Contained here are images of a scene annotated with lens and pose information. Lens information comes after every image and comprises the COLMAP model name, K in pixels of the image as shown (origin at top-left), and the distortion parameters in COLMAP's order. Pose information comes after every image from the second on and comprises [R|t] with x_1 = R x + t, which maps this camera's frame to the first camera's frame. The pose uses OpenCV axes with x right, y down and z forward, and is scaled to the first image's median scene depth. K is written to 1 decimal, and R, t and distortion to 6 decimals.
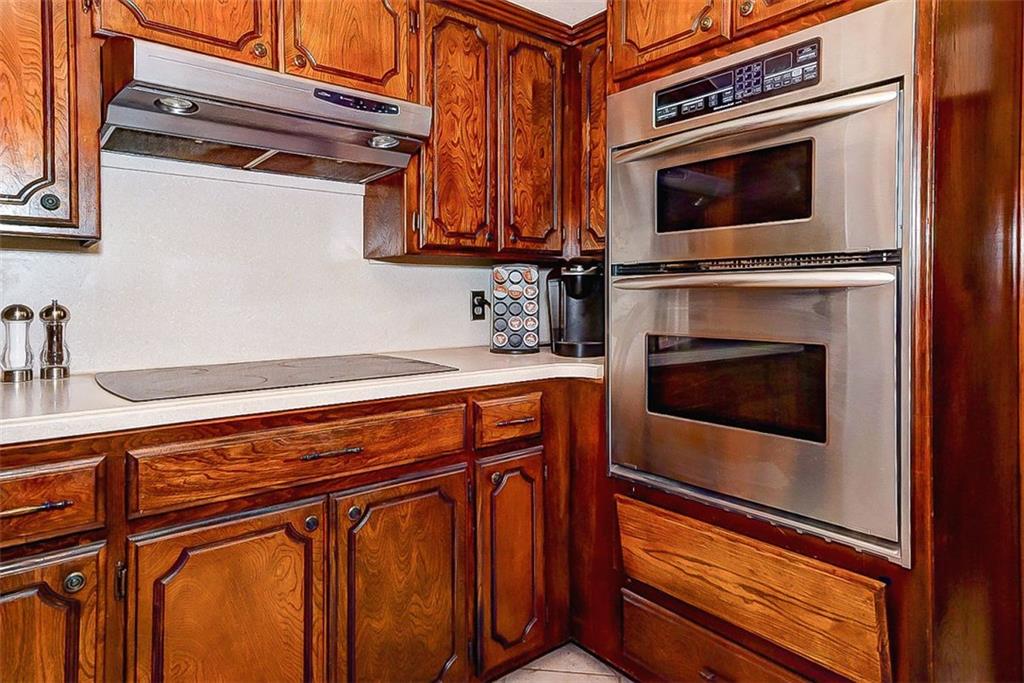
lens RADIAL K [[607.1, 0, 518.5], [0, 607.1, 296.6], [0, 0, 1]] dist [0.005332, 0.000159]
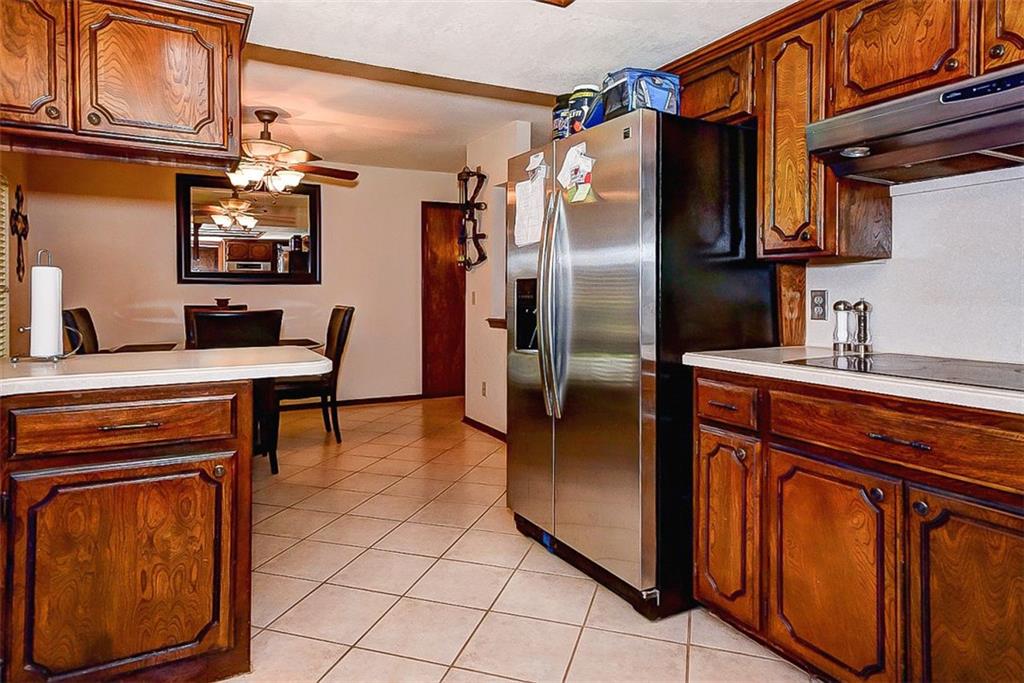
lens RADIAL K [[607.1, 0, 518.5], [0, 607.1, 296.6], [0, 0, 1]] dist [0.005332, 0.000159]
pose [[-0.198520, 0.008834, -0.980057, 0.827457], [-0.003815, 0.999945, 0.009787, -0.007821], [0.980089, 0.005682, -0.198475, 0.508264]]
